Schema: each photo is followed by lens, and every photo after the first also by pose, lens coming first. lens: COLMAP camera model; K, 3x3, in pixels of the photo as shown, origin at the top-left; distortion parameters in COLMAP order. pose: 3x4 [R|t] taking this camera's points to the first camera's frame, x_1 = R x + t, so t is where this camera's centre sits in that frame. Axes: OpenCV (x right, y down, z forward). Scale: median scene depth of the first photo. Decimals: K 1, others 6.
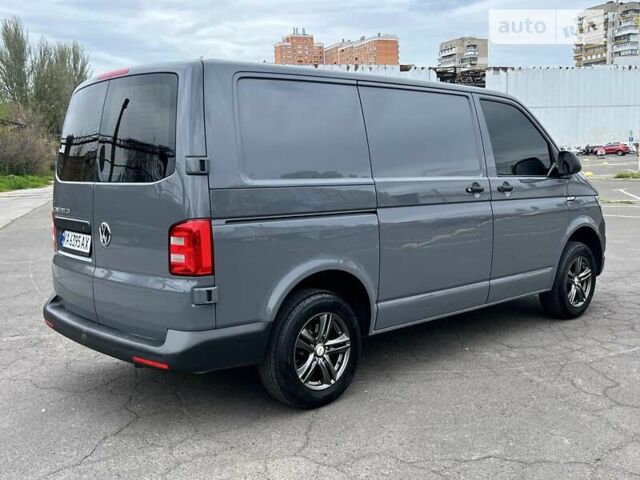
lens RADIAL K [[713.7, 0, 317.7], [0, 713.7, 246.6], [0, 0, 1]] dist [0.055849, -0.048150]
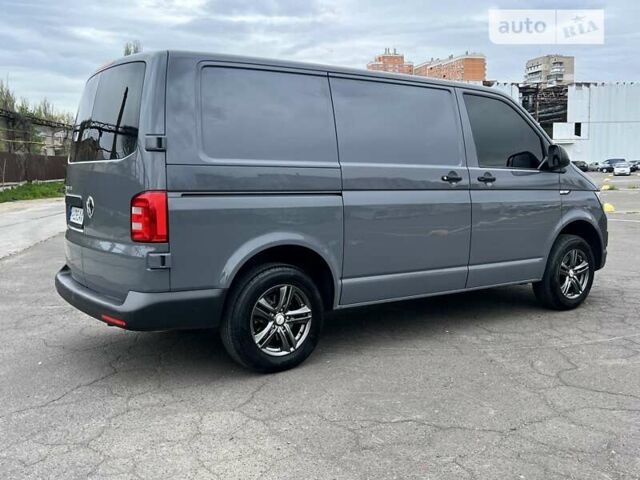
lens RADIAL K [[667.2, 0, 324.3], [0, 667.2, 242.8], [0, 0, 1]] dist [0.079763, -0.135654]
pose [[0.991471, 0.027171, -0.127466, 0.174847], [-0.029205, 0.999474, -0.014111, 0.037183], [0.127016, 0.017713, 0.991743, 0.003682]]
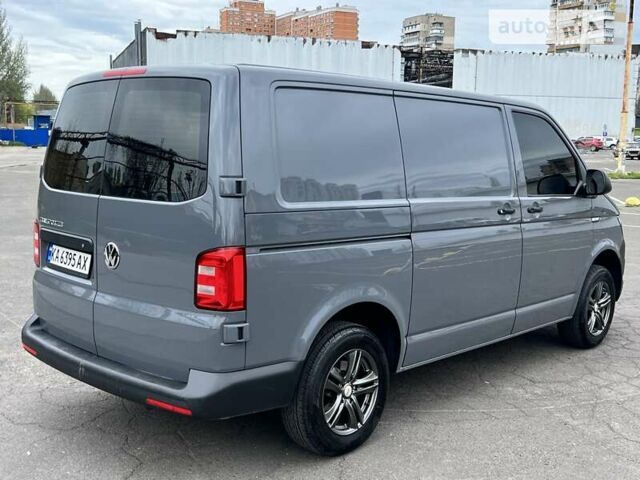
lens RADIAL K [[792.6, 0, 320.0], [0, 792.6, 240.0], [0, 0, 1]] dist [0.051266, -0.063389]
pose [[0.996294, 0.031819, 0.079909, -0.104995], [-0.032208, 0.999475, 0.003588, -0.041714], [-0.079753, -0.006149, 0.996796, 0.007967]]
